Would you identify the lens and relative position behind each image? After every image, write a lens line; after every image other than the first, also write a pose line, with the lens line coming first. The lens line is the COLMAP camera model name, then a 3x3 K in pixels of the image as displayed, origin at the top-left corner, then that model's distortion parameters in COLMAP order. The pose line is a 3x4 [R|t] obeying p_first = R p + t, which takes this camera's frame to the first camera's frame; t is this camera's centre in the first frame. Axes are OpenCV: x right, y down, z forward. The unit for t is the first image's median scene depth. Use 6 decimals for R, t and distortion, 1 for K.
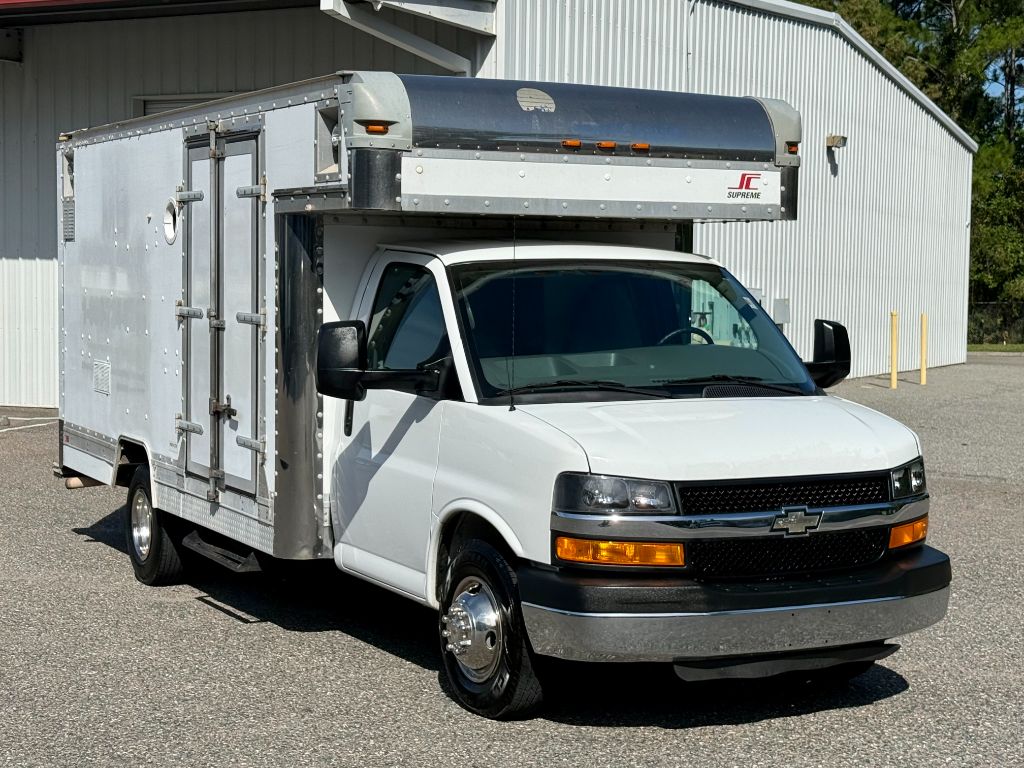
lens RADIAL K [[1697.3, 0, 518.2], [0, 1697.3, 386.2], [0, 0, 1]] dist [0.123243, 0.000000]
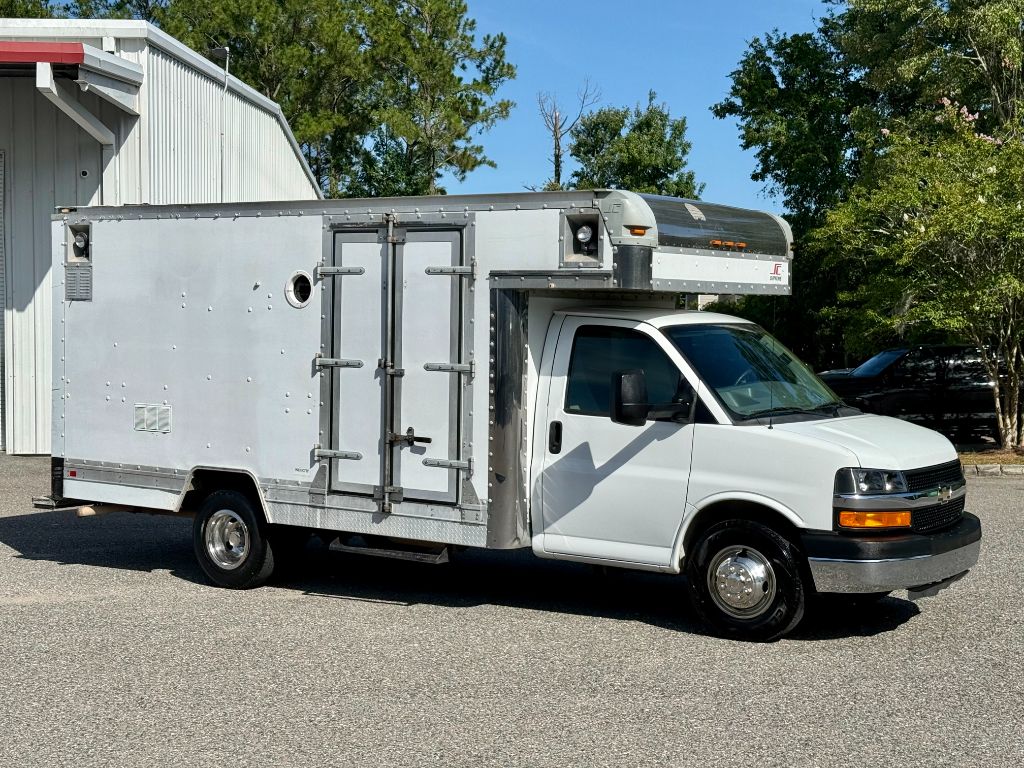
lens RADIAL K [[1488.8, 0, 506.1], [0, 1488.8, 385.2], [0, 0, 1]] dist [0.121280, 0.000000]
pose [[0.888207, -0.019842, 0.459016, -0.668786], [0.028069, 0.999544, -0.011105, -0.012905], [-0.458586, 0.022748, 0.888359, -0.033366]]
